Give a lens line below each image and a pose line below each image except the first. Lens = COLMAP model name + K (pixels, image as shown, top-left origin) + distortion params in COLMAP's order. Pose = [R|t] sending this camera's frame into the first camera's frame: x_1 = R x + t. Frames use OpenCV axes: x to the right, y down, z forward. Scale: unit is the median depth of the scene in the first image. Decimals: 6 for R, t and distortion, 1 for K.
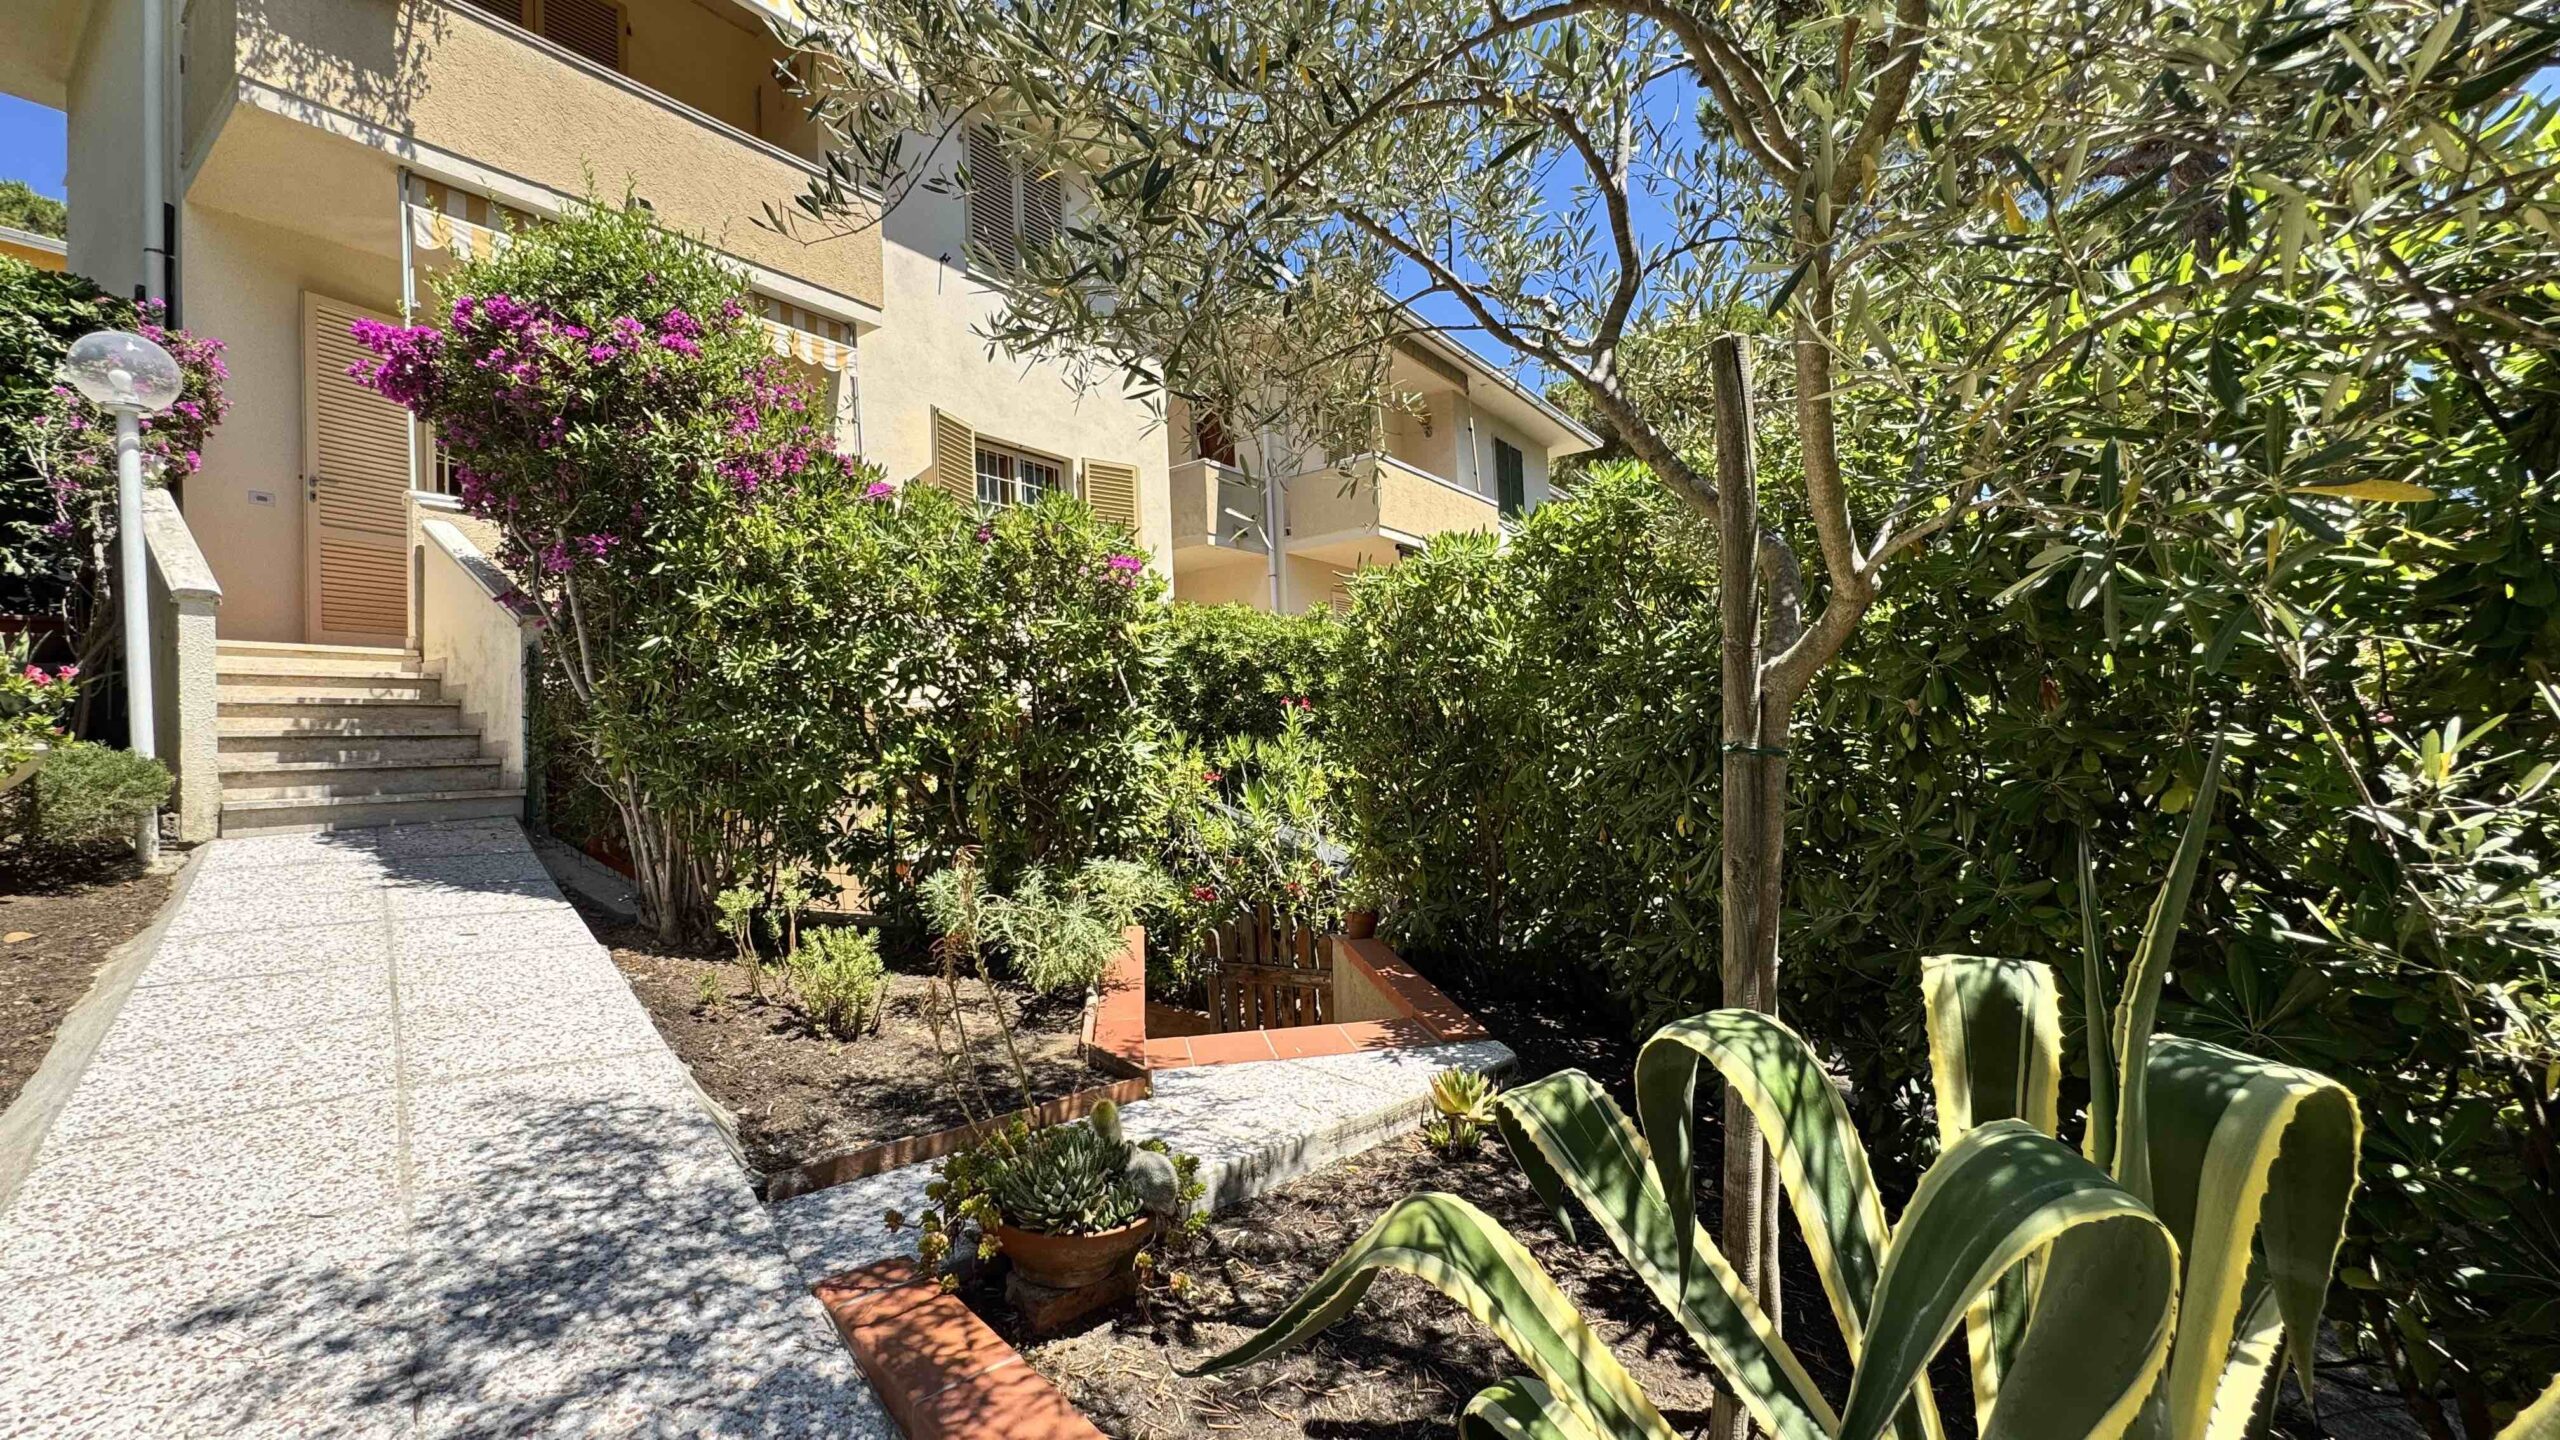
lens RADIAL K [[1026.7, 0, 1281.6], [0, 1026.7, 719.6], [0, 0, 1]] dist [-0.000016, -0.000209]
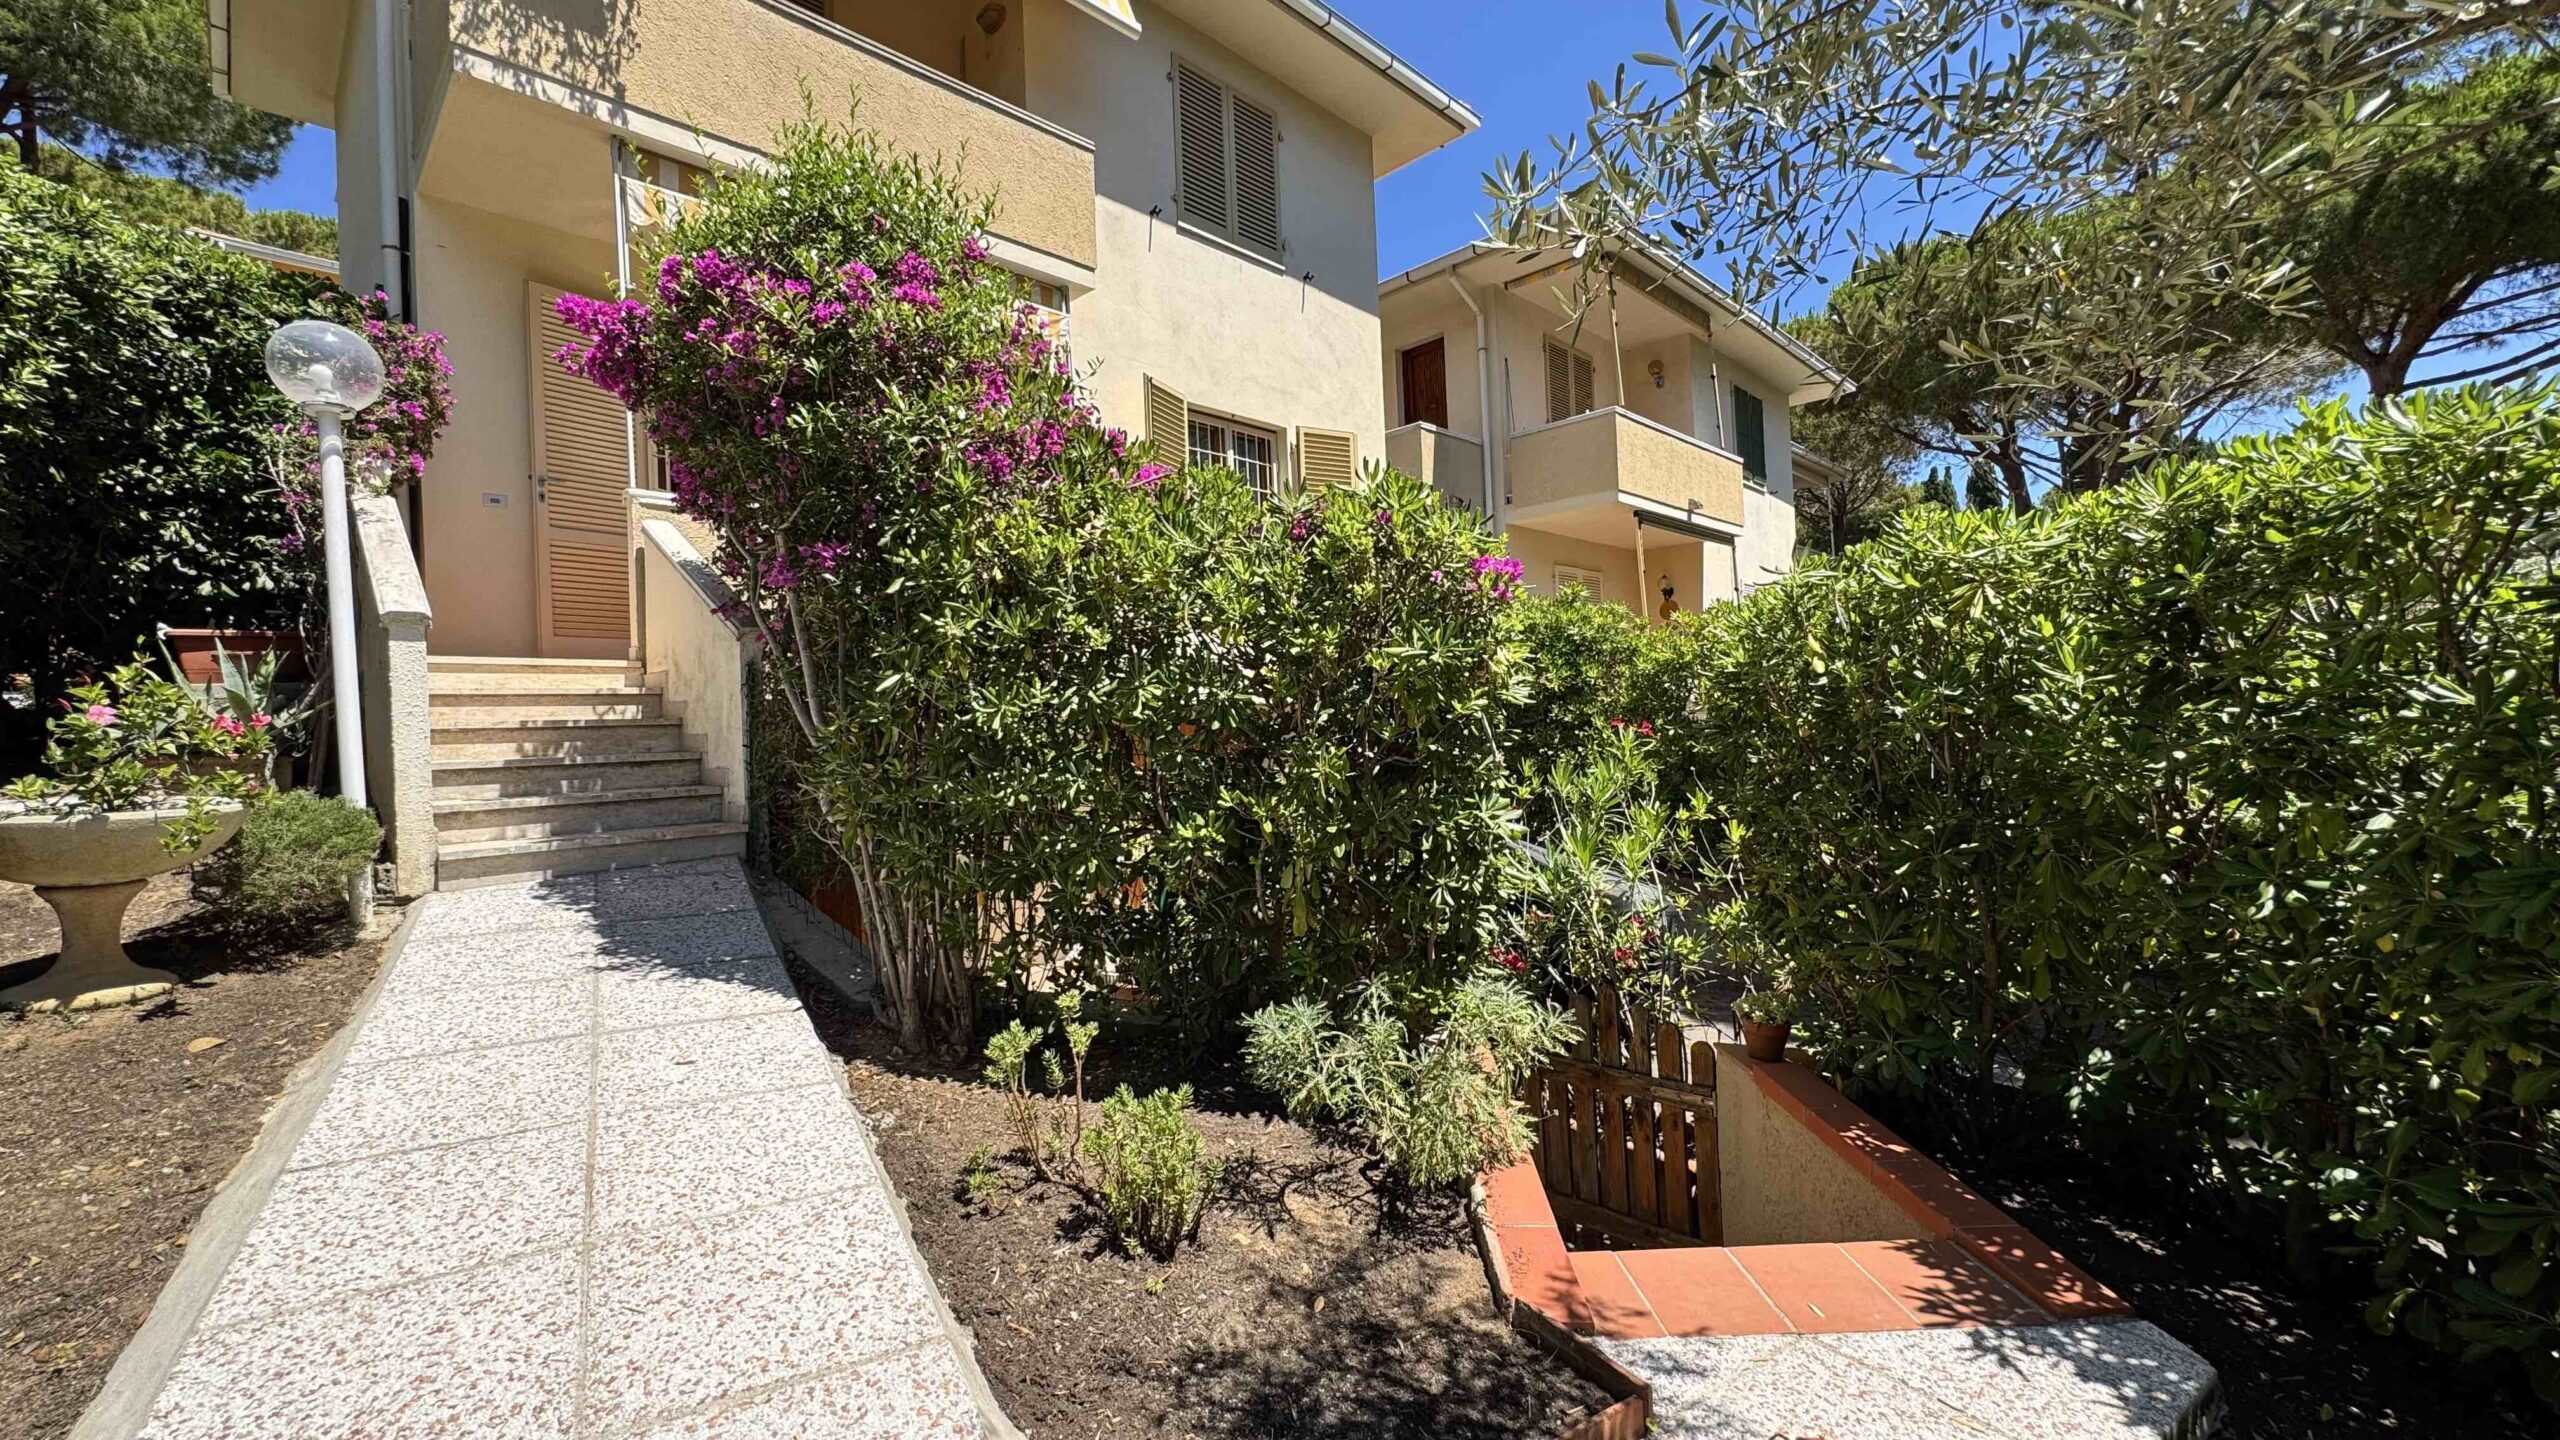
lens RADIAL K [[1026.7, 0, 1283.1], [0, 1026.7, 718.8], [0, 0, 1]] dist [-0.000016, -0.000209]
pose [[0.988272, 0.003961, -0.152652, -0.178521], [0.000702, 0.999535, 0.030478, -0.062942], [0.152701, -0.030227, 0.987810, 0.244254]]
